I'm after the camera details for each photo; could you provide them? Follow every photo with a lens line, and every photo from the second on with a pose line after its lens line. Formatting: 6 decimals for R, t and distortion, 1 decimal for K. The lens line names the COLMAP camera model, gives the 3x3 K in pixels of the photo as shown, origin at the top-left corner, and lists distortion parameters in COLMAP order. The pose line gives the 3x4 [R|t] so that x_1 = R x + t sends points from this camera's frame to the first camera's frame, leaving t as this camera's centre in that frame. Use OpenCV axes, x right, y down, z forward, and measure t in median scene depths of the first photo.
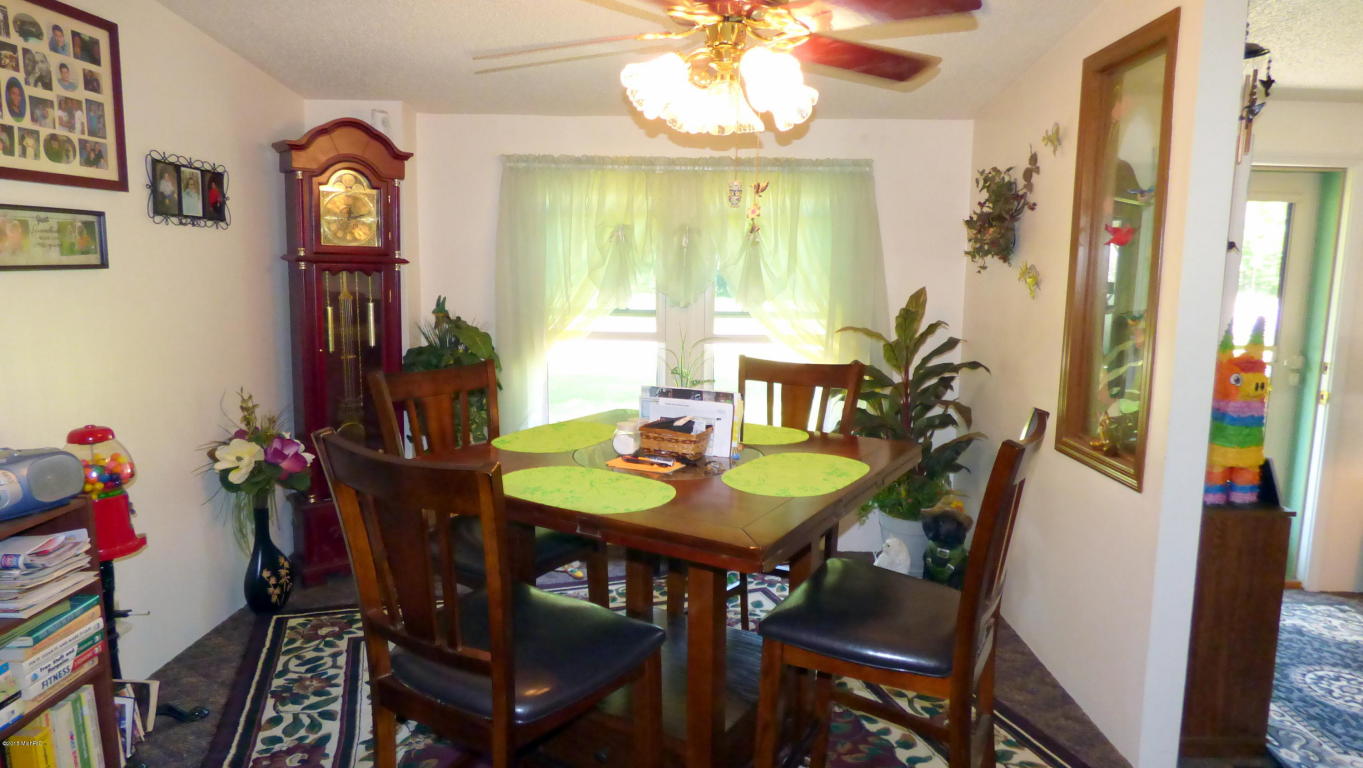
lens RADIAL K [[814.6, 0, 684.8], [0, 814.6, 376.0], [0, 0, 1]] dist [-0.005759, -0.005077]
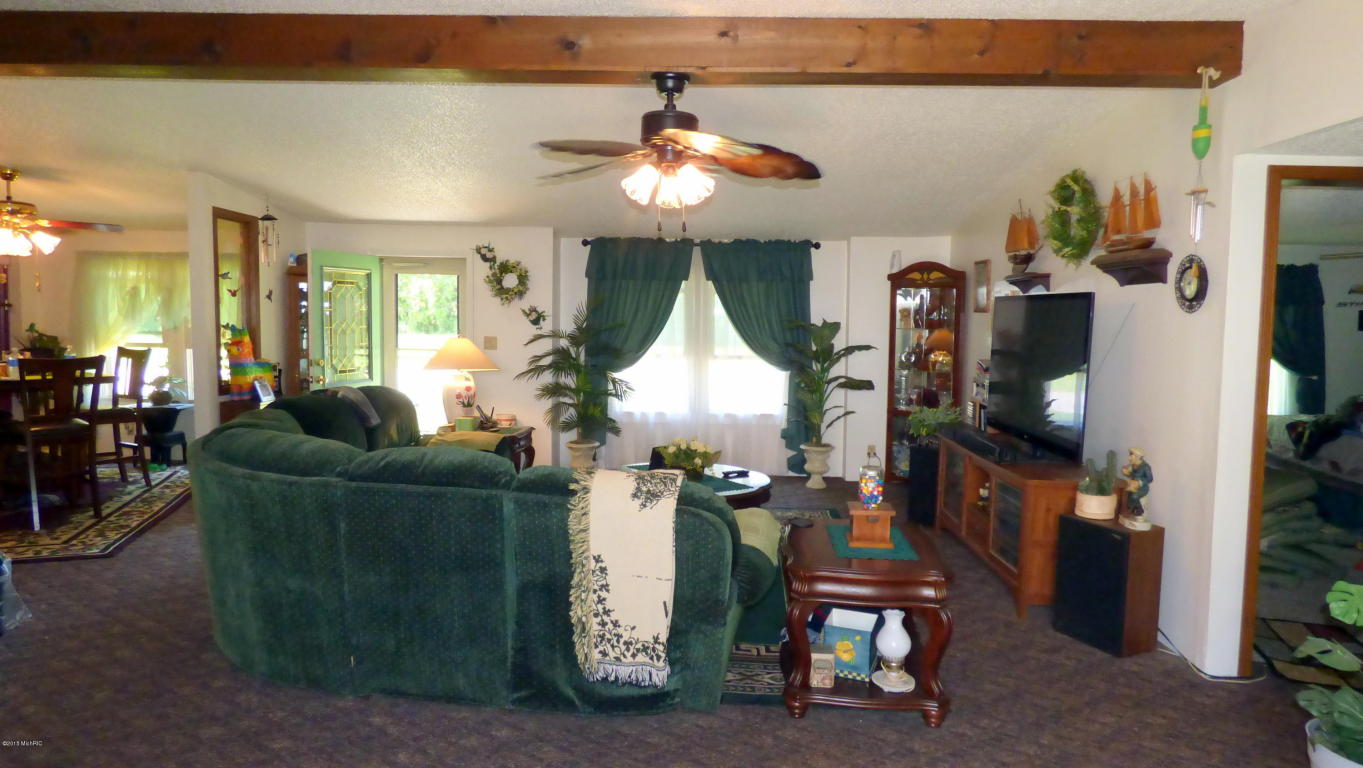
lens RADIAL K [[820.0, 0, 685.1], [0, 820.0, 375.2], [0, 0, 1]] dist [-0.001556, 0.002944]
pose [[0.999876, 0.000274, -0.015762, 1.594693], [-0.001253, 0.998065, -0.062169, 0.184989], [0.015714, 0.062181, 0.997941, -1.161735]]
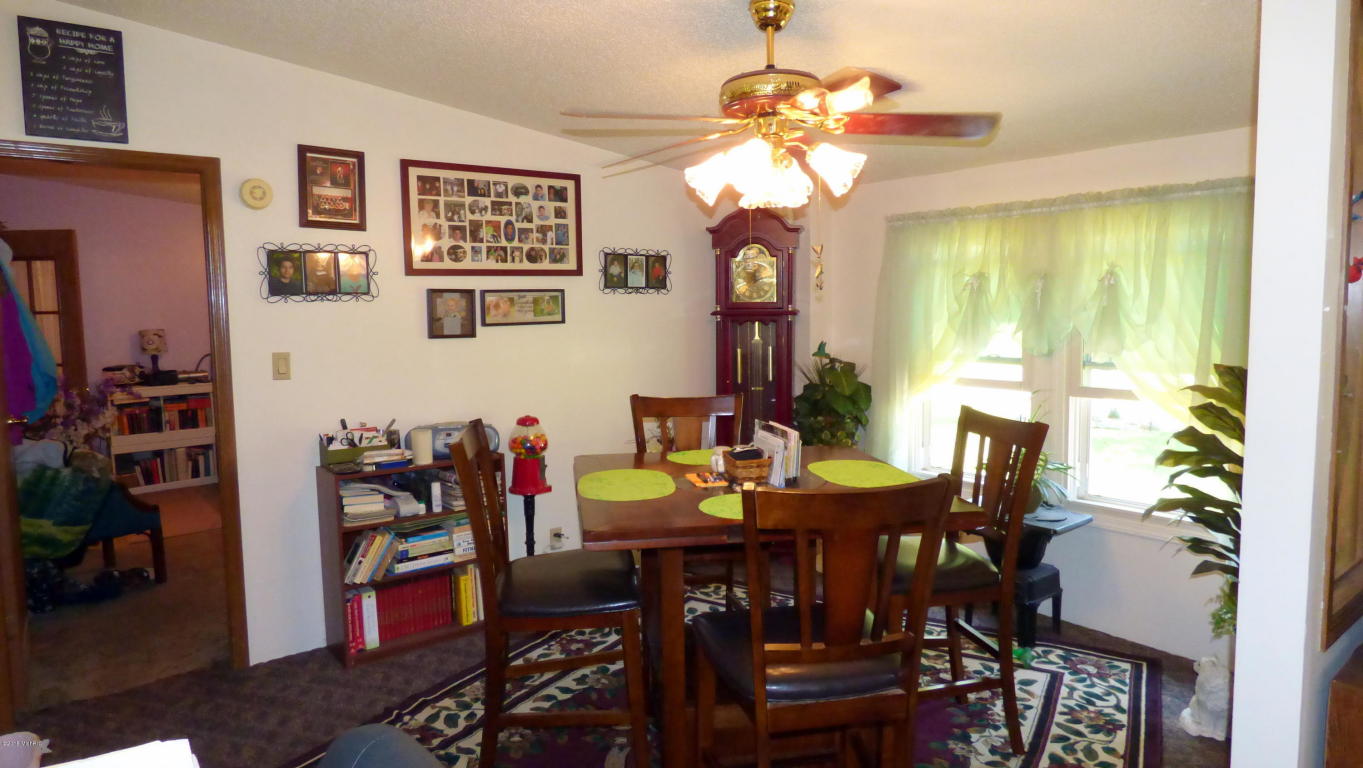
lens RADIAL K [[814.6, 0, 684.8], [0, 814.6, 376.0], [0, 0, 1]] dist [-0.005759, -0.005077]
pose [[0.638816, 0.044505, -0.768071, 0.586563], [-0.081672, 0.996607, -0.010181, -0.023426], [0.765012, 0.069234, 0.640284, 0.108749]]
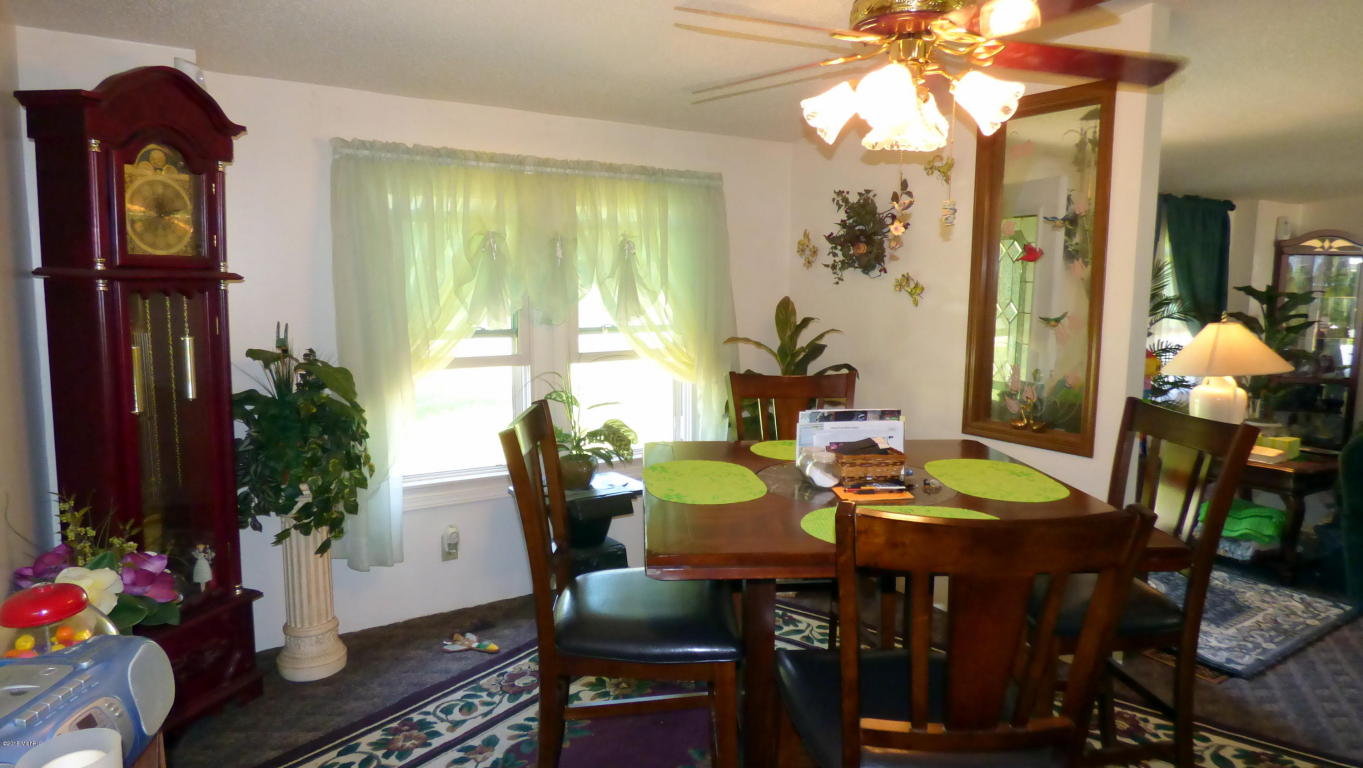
lens RADIAL K [[820.0, 0, 685.1], [0, 820.0, 375.2], [0, 0, 1]] dist [-0.001556, 0.002944]
pose [[0.823418, -0.075886, 0.562338, -0.508369], [0.080262, 0.996629, 0.016966, -0.041861], [-0.561730, 0.031164, 0.826734, 0.219904]]
